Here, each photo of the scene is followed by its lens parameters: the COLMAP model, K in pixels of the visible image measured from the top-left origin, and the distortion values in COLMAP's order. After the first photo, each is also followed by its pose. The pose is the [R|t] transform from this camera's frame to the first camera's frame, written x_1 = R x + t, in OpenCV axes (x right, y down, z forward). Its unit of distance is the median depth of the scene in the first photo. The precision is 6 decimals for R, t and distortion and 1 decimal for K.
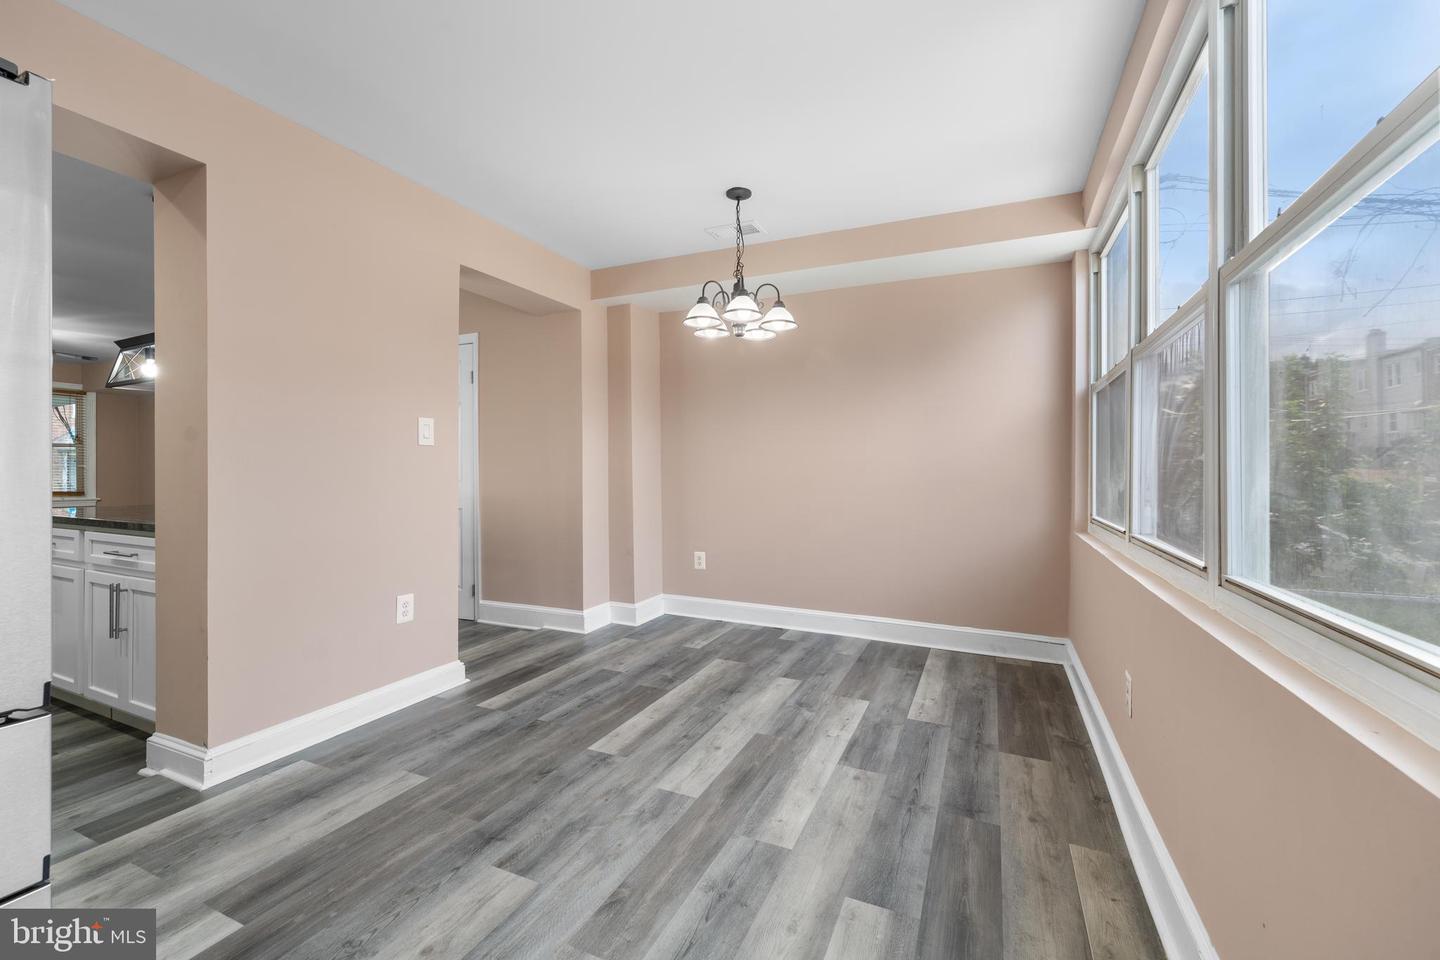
lens RADIAL K [[613.9, 0, 699.2], [0, 613.9, 469.3], [0, 0, 1]] dist [-0.006466, 0.001597]
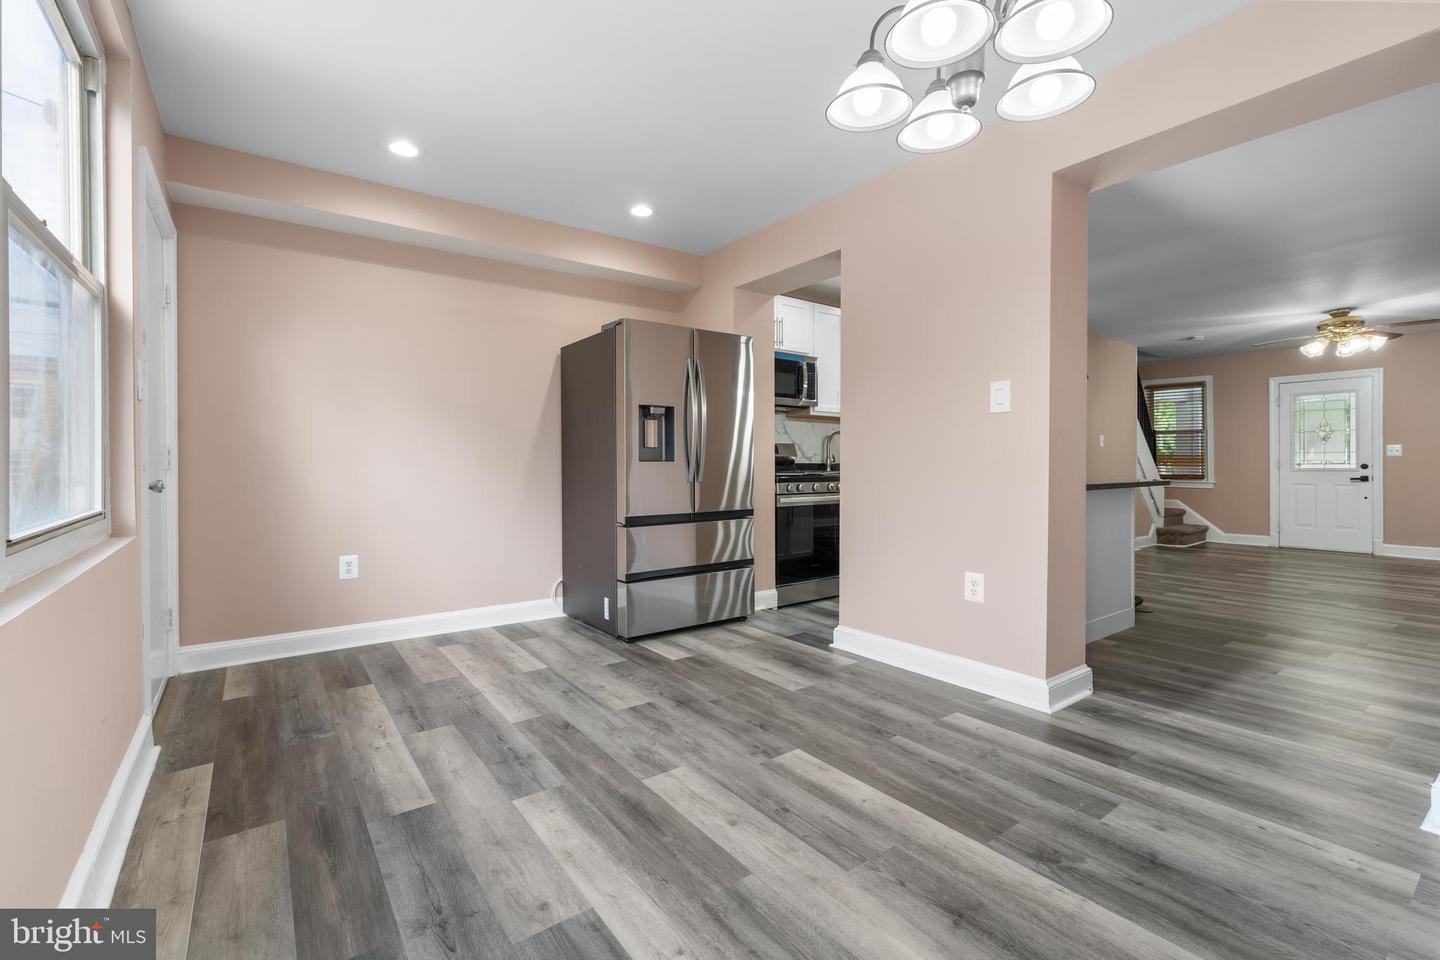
lens RADIAL K [[613.9, 0, 714.0], [0, 613.9, 477.3], [0, 0, 1]] dist [-0.006466, 0.001597]
pose [[-0.467595, 0.021945, -0.883670, 0.711232], [0.005778, 0.999746, 0.021770, 0.043824], [0.883924, 0.005074, -0.467603, 1.420500]]
